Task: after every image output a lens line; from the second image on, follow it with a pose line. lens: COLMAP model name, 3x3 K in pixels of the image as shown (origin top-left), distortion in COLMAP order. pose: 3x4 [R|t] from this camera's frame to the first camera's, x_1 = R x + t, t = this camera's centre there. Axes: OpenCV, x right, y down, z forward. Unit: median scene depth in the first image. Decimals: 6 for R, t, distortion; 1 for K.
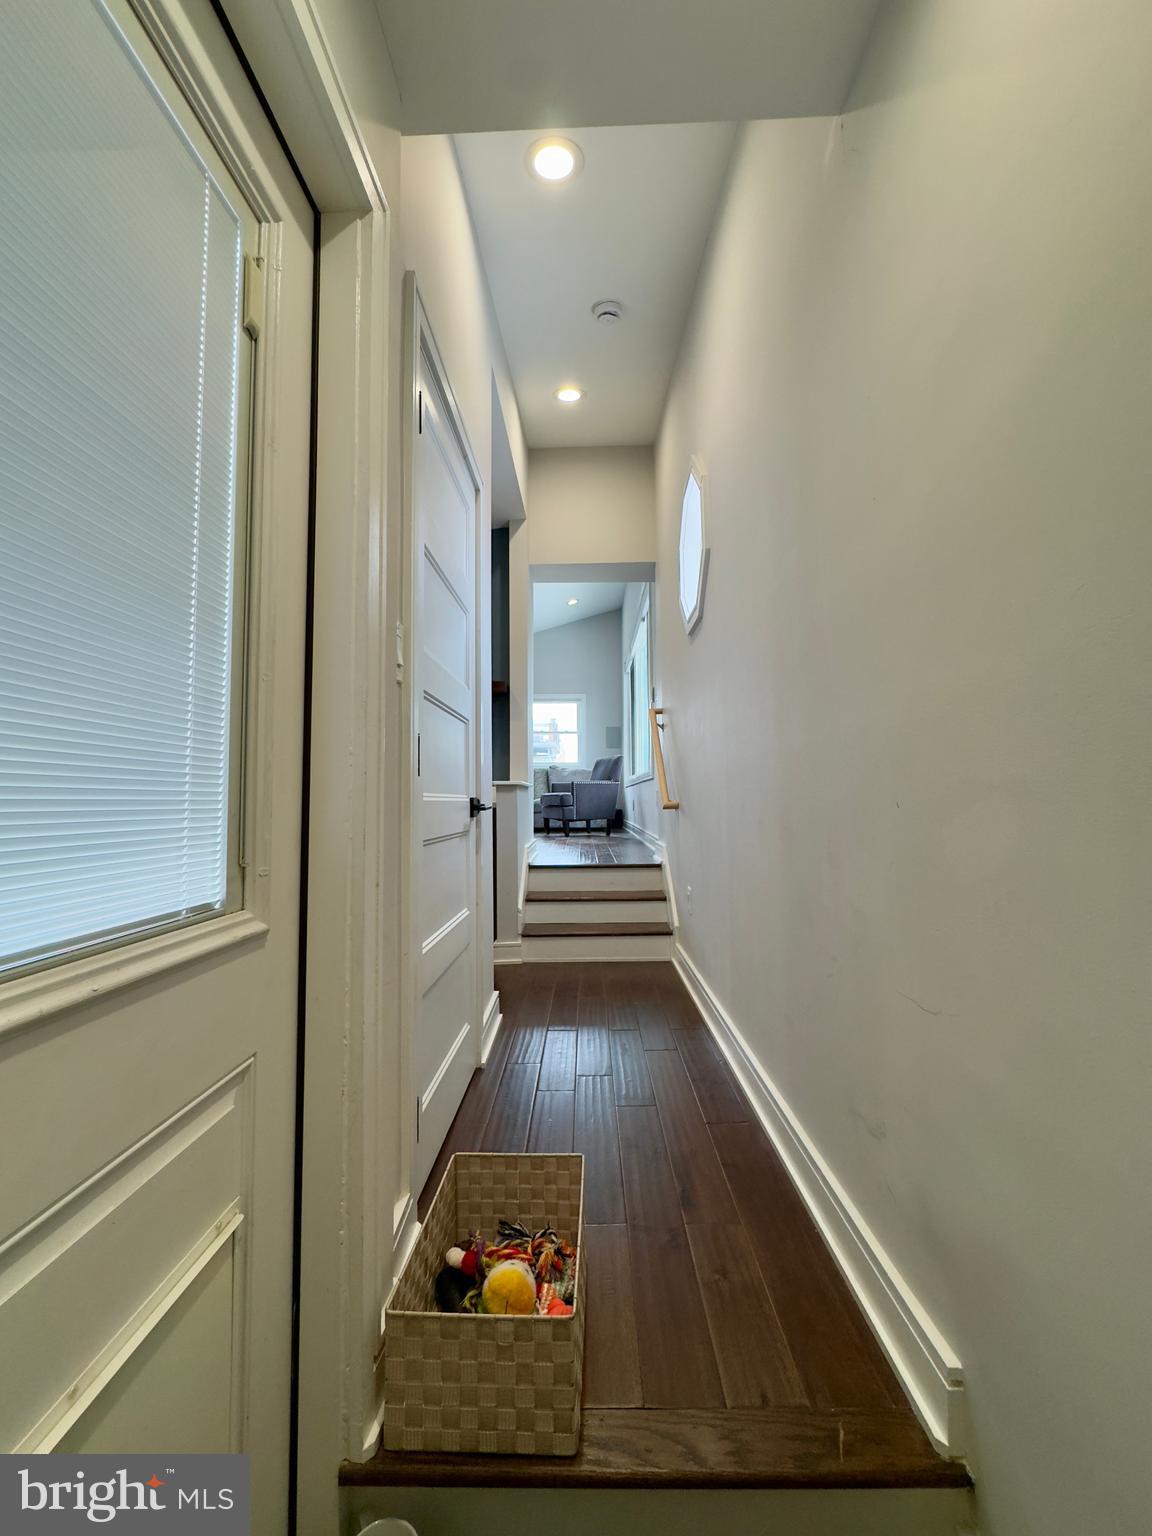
lens RADIAL K [[613.8, 0, 576.0], [0, 613.8, 768.0], [0, 0, 1]] dist [-0.007038, 0.000557]
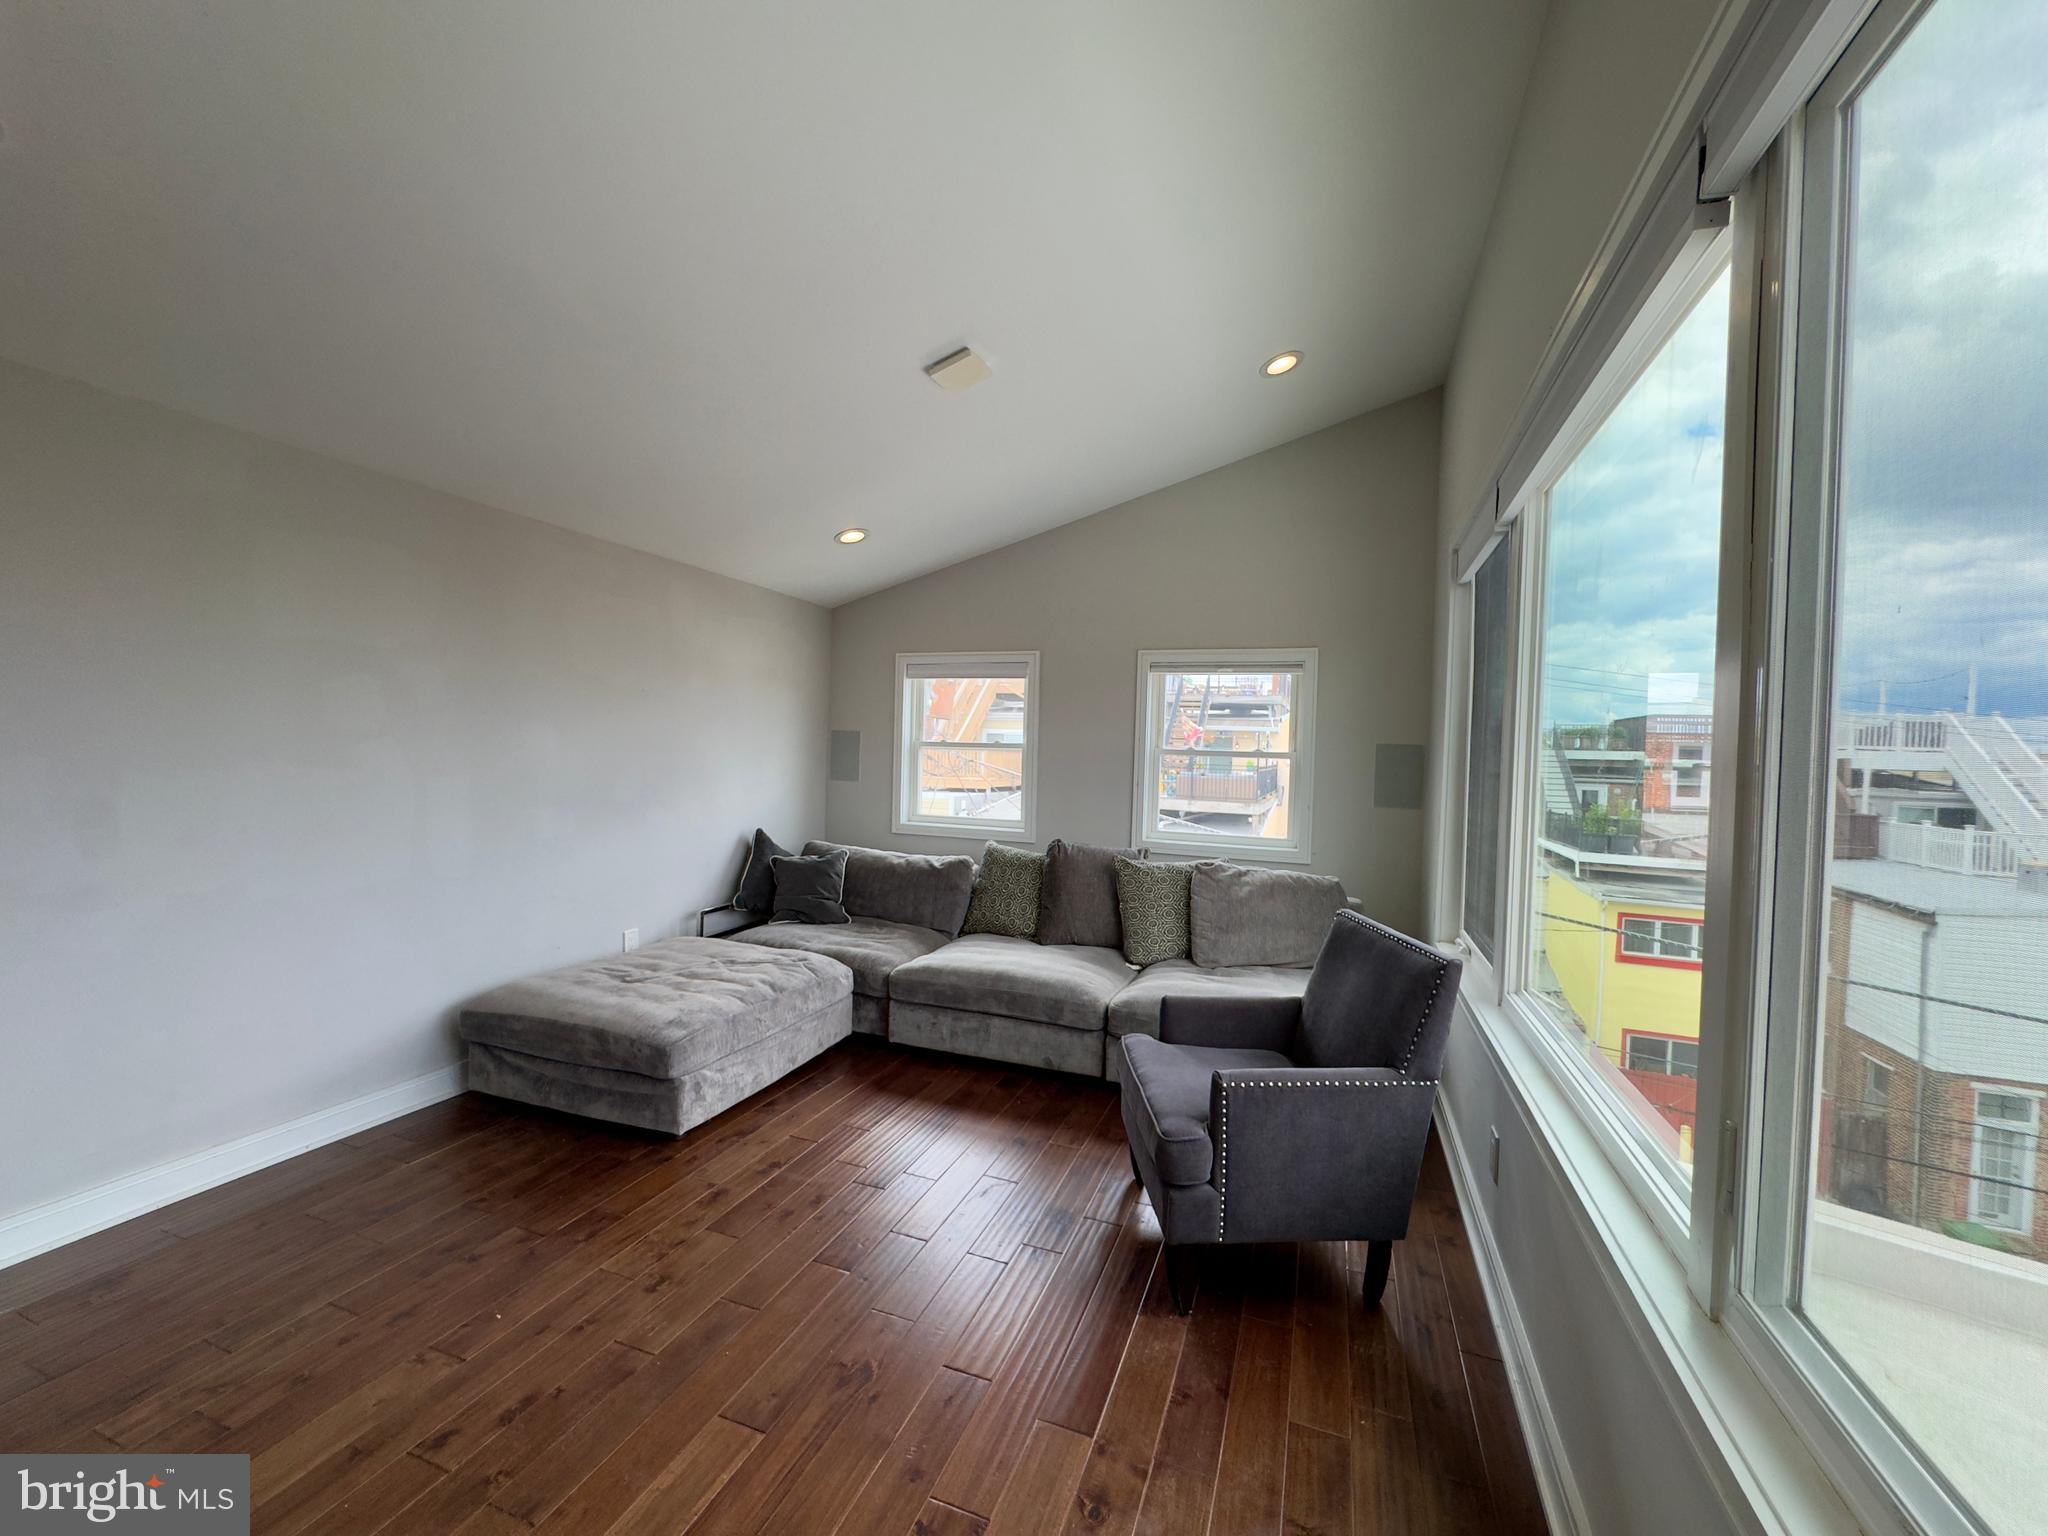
lens RADIAL K [[818.4, 0, 1021.4], [0, 818.4, 758.0], [0, 0, 1]] dist [-0.007038, 0.000557]
pose [[0.939722, 0.042842, -0.339246, 0.019100], [-0.017761, 0.996896, 0.076694, -0.098468], [0.341479, -0.066046, 0.937566, 0.541106]]
